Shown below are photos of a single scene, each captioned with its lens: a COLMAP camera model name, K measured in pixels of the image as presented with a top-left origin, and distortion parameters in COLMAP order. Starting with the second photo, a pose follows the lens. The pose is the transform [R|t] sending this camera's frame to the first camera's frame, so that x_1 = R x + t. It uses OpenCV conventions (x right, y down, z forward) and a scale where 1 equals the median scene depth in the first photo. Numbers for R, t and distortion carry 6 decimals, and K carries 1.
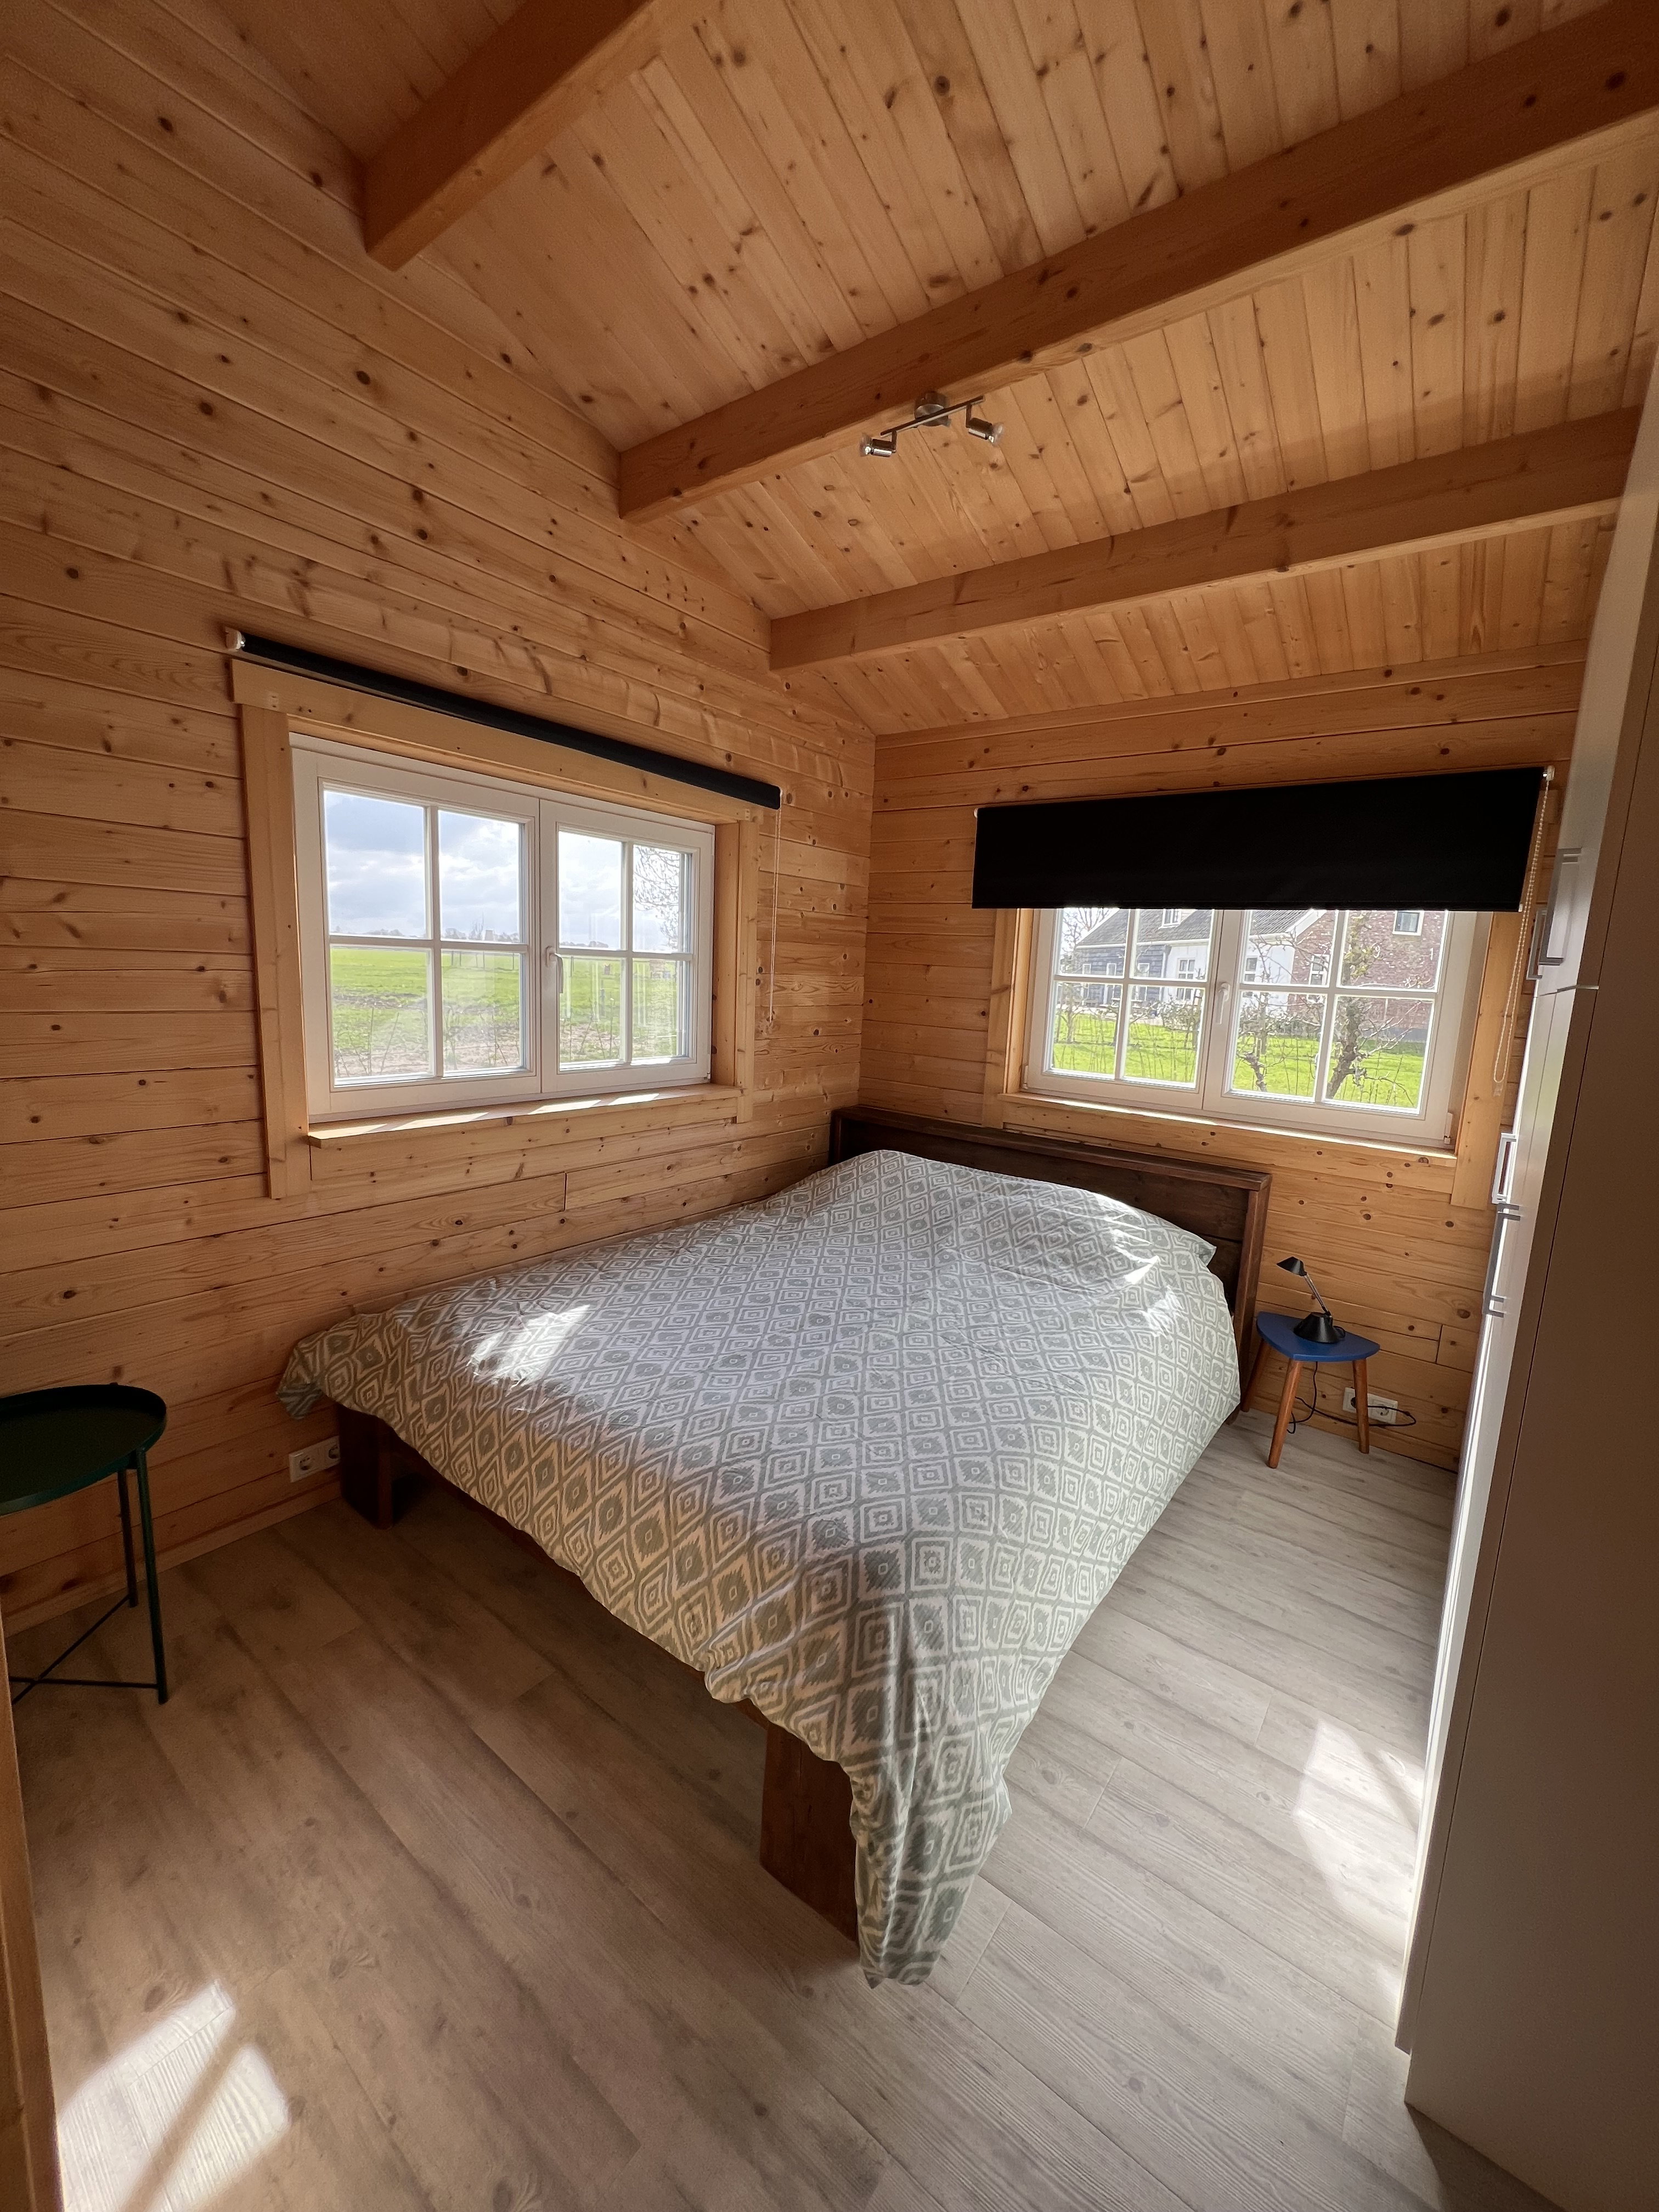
lens RADIAL K [[881.1, 0, 828.7], [0, 881.1, 1099.3], [0, 0, 1]] dist [-0.002160, 0.000089]
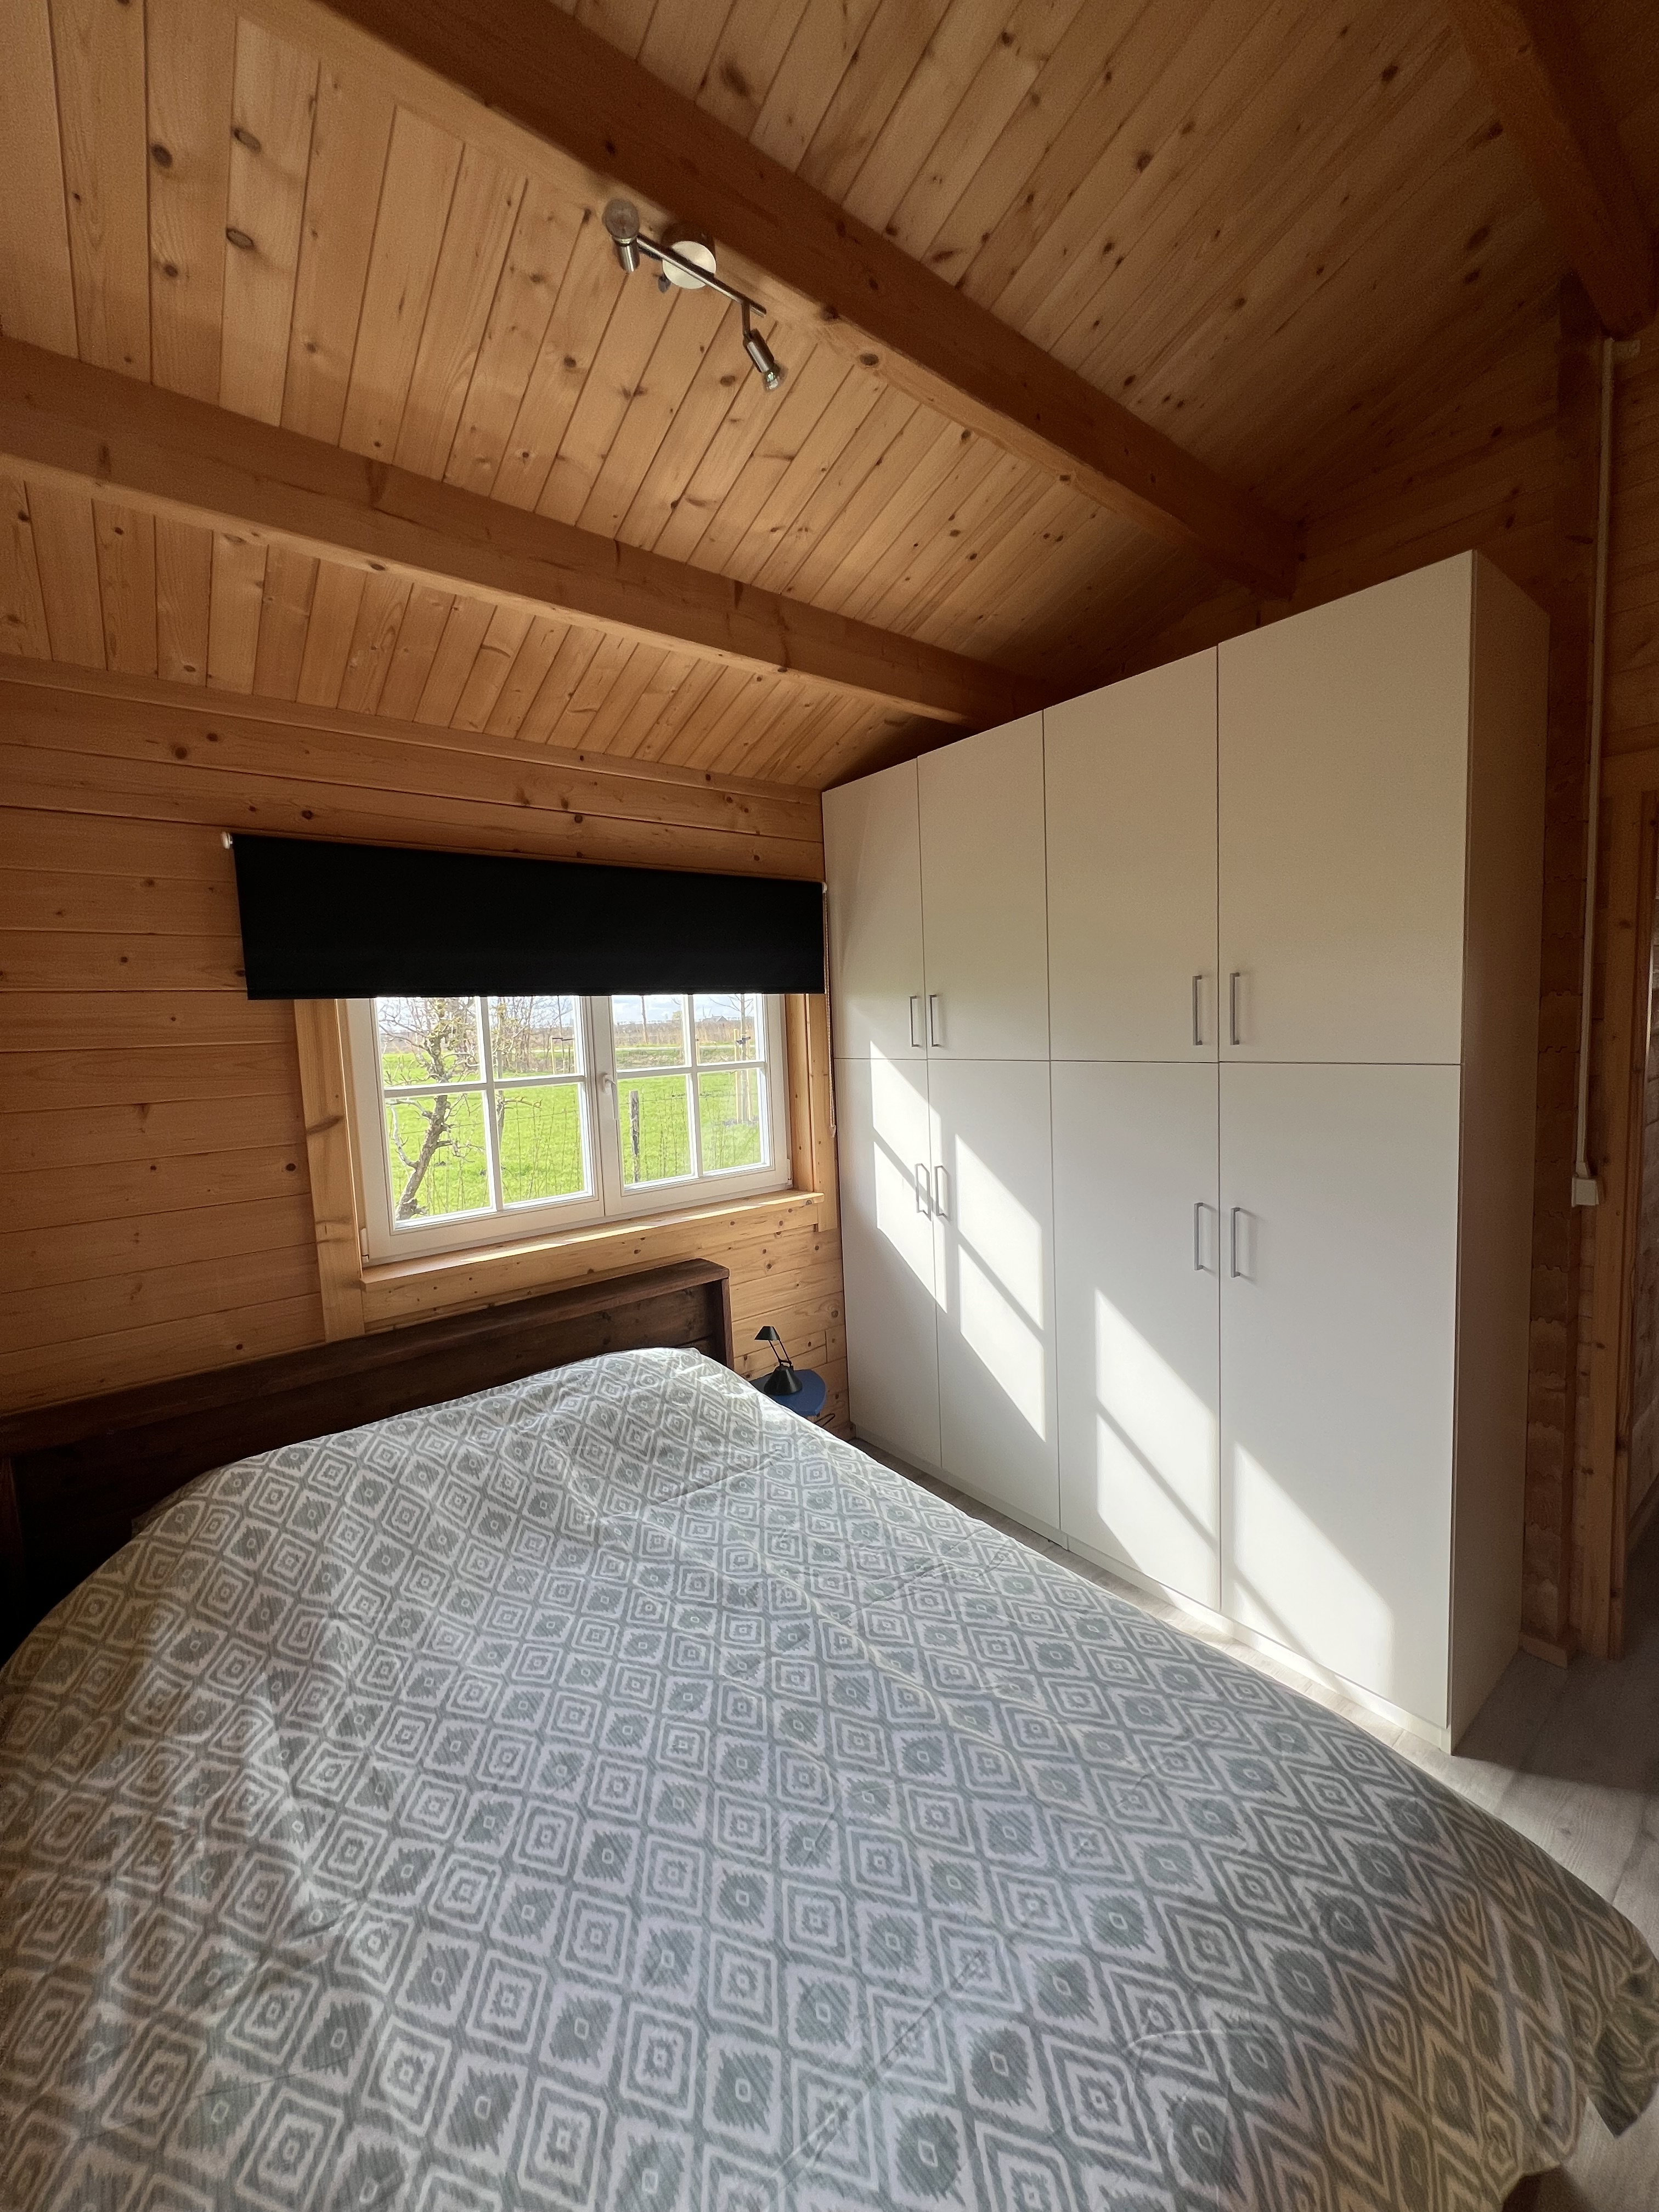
lens RADIAL K [[881.1, 0, 828.7], [0, 881.1, 1099.3], [0, 0, 1]] dist [-0.002160, 0.000089]
pose [[0.235197, -0.146195, 0.960890, -0.418042], [0.195854, 0.975472, 0.100474, -0.173499], [-0.952010, 0.164562, 0.258061, 0.626602]]
